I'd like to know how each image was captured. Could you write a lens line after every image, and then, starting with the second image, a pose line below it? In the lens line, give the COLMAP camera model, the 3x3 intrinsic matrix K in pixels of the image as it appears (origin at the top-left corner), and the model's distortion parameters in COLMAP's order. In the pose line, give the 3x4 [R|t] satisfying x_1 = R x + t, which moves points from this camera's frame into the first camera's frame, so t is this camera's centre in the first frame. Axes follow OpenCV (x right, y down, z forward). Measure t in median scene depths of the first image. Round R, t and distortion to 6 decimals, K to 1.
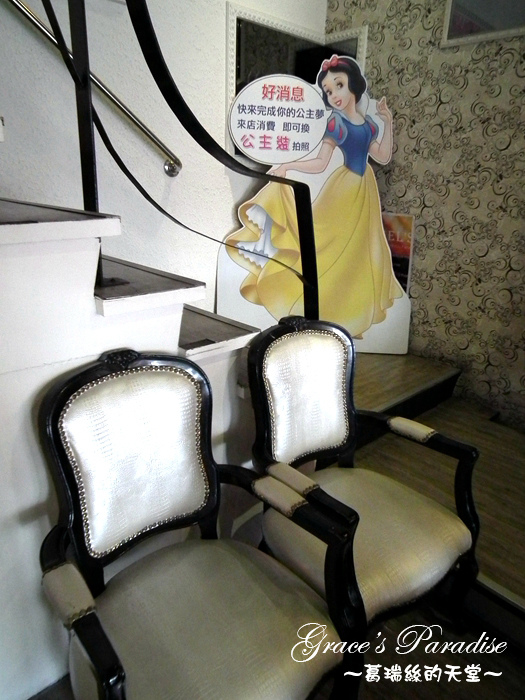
lens RADIAL K [[468.7, 0, 266.1], [0, 468.7, 355.3], [0, 0, 1]] dist [-0.005829, -0.012997]
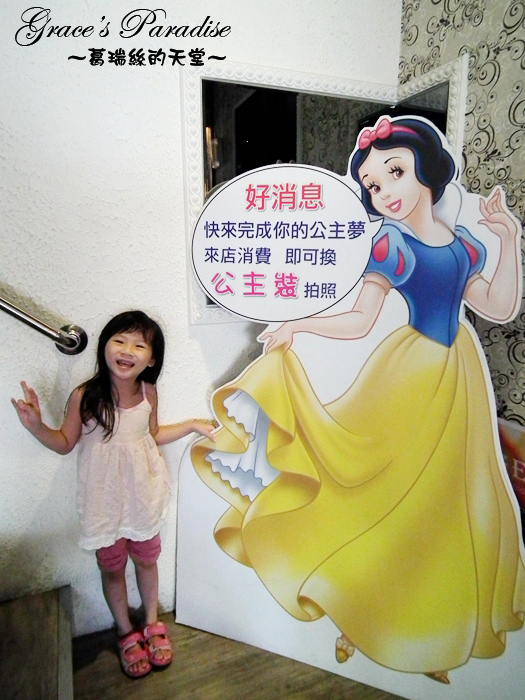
lens RADIAL K [[468.7, 0, 260.6], [0, 468.7, 353.0], [0, 0, 1]] dist [-0.005829, -0.012997]
pose [[0.940145, 0.035470, -0.338925, 0.191377], [-0.084065, 0.987971, -0.129792, -0.306654], [0.330244, 0.150515, 0.931818, 0.508899]]
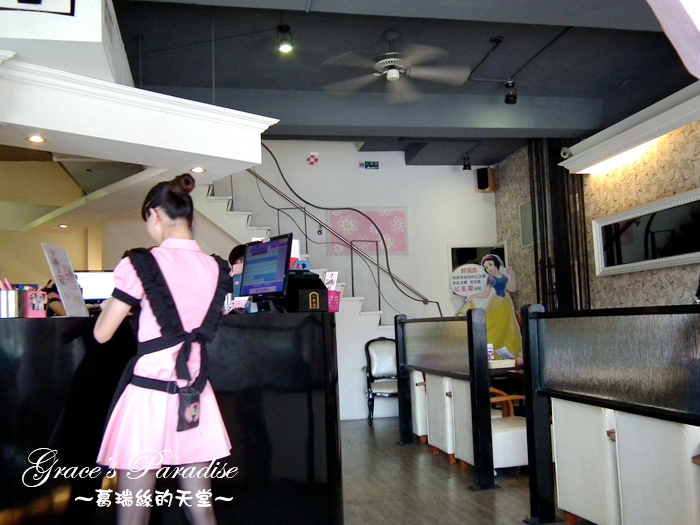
lens RADIAL K [[664.9, 0, 349.0], [0, 664.9, 265.2], [0, 0, 1]] dist [0.010861, 0.000000]
pose [[0.843454, -0.120992, -0.523398, 1.359658], [-0.117706, 0.909007, -0.399814, 0.929092], [0.524147, 0.398832, 0.752464, -2.055865]]
